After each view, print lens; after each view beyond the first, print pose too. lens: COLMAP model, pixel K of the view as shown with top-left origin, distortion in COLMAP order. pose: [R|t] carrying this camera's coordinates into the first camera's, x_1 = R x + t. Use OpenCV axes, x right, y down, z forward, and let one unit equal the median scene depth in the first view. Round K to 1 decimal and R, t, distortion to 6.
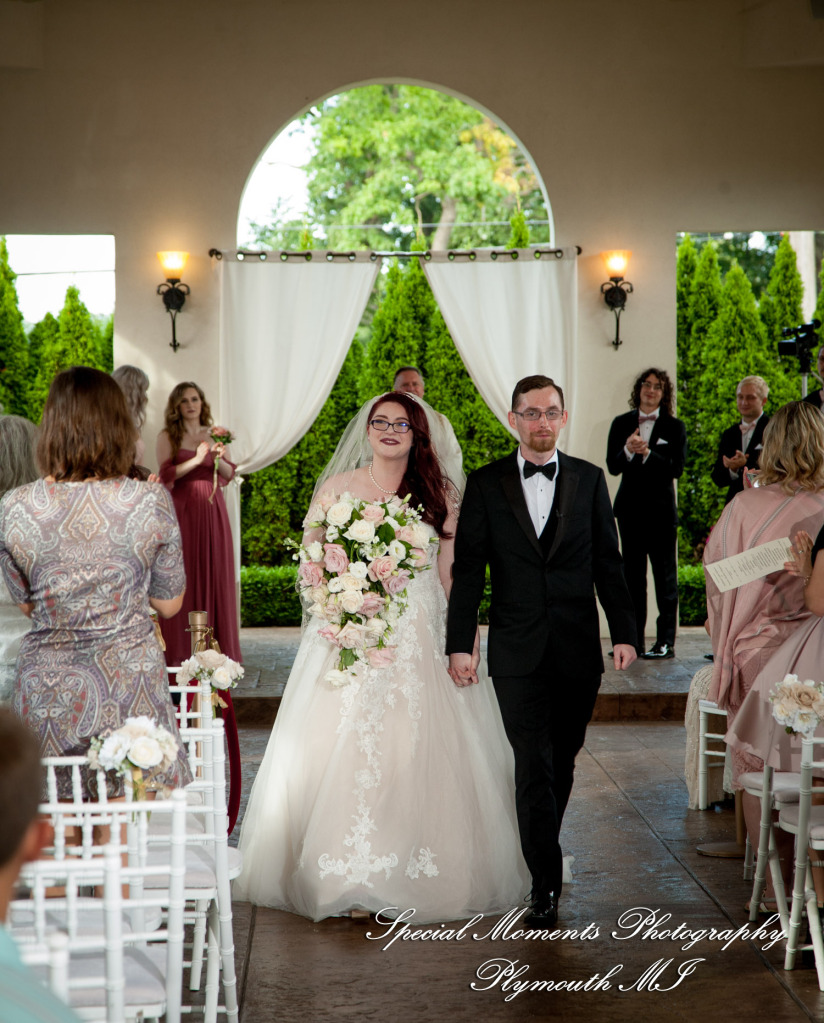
lens RADIAL K [[3794.8, 0, 430.9], [0, 3794.8, 510.4], [0, 0, 1]] dist [0.685527, 1.317598]
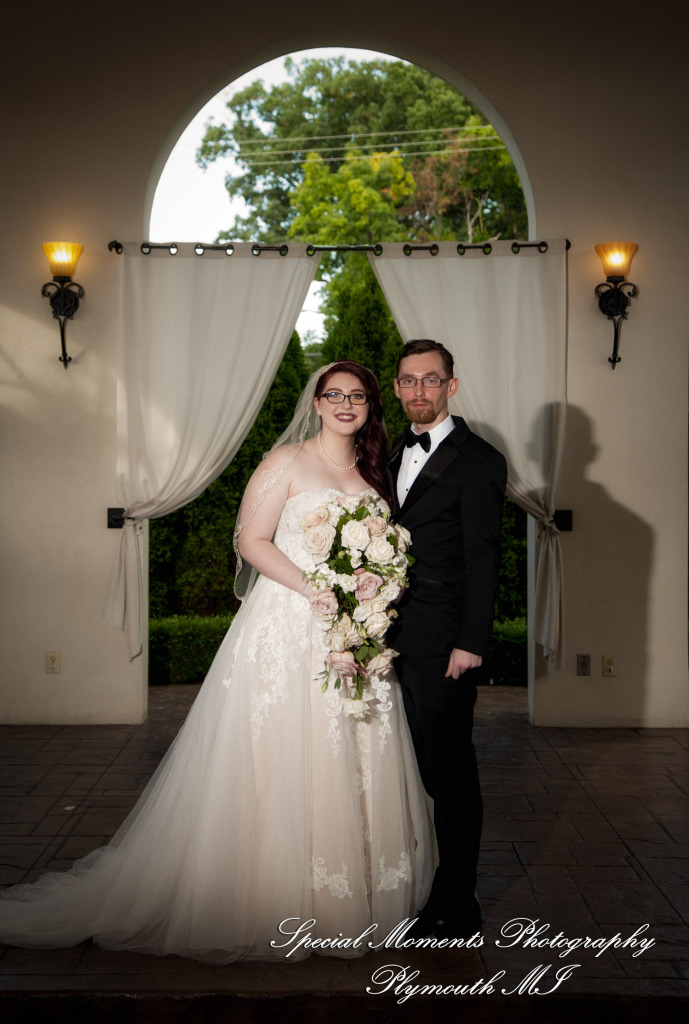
lens RADIAL K [[1636.8, 0, 311.5], [0, 1636.8, 509.6], [0, 0, 1]] dist [0.021852, 0.018760]
pose [[0.998579, 0.009872, -0.052361, 0.003417], [-0.009578, 0.999937, 0.005864, -0.012886], [0.052416, -0.005354, 0.998611, 0.603141]]
